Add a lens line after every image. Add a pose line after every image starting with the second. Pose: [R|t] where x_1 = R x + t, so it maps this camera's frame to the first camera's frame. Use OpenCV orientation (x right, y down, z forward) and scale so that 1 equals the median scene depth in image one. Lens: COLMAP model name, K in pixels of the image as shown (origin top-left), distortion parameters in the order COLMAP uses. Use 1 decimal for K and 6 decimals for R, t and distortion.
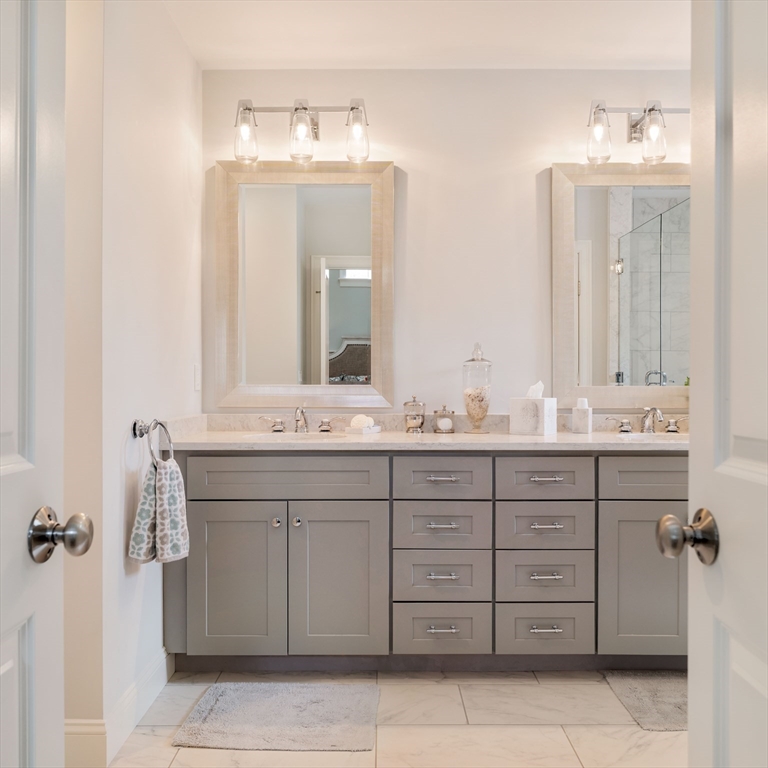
lens RADIAL K [[693.7, 0, 383.1], [0, 693.7, 383.4], [0, 0, 1]] dist [0.010746, 0.002897]
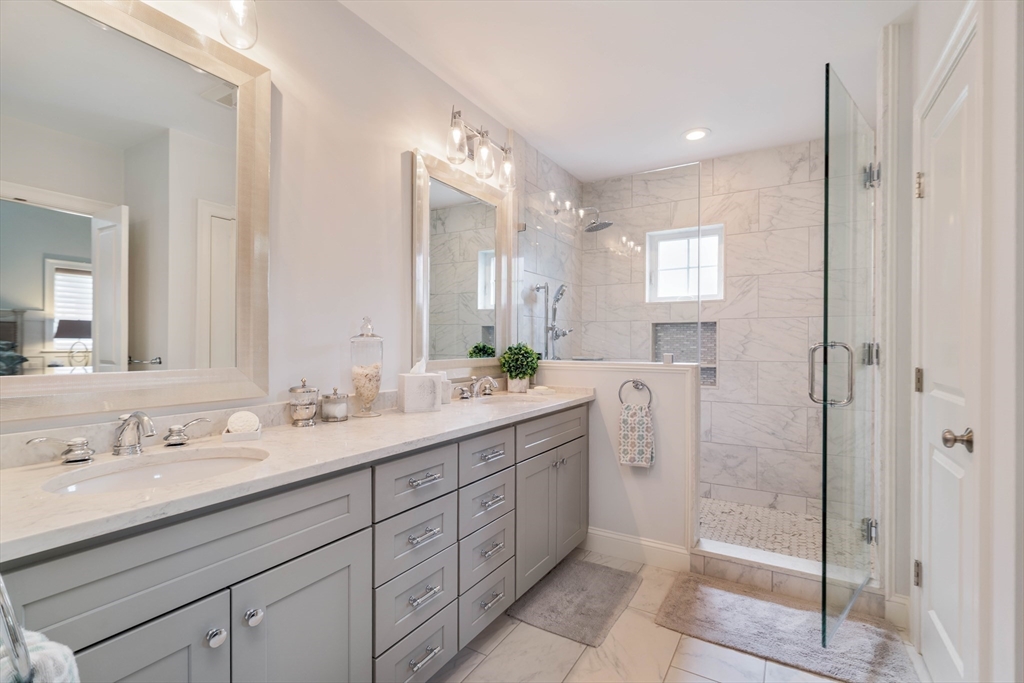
lens RADIAL K [[467.5, 0, 512.8], [0, 467.5, 344.7], [0, 0, 1]] dist [-0.003946, 0.000236]
pose [[0.510692, -0.002149, 0.859761, -0.292868], [-0.002569, 0.999989, 0.004026, -0.024440], [-0.859760, -0.004265, 0.510681, 0.524173]]
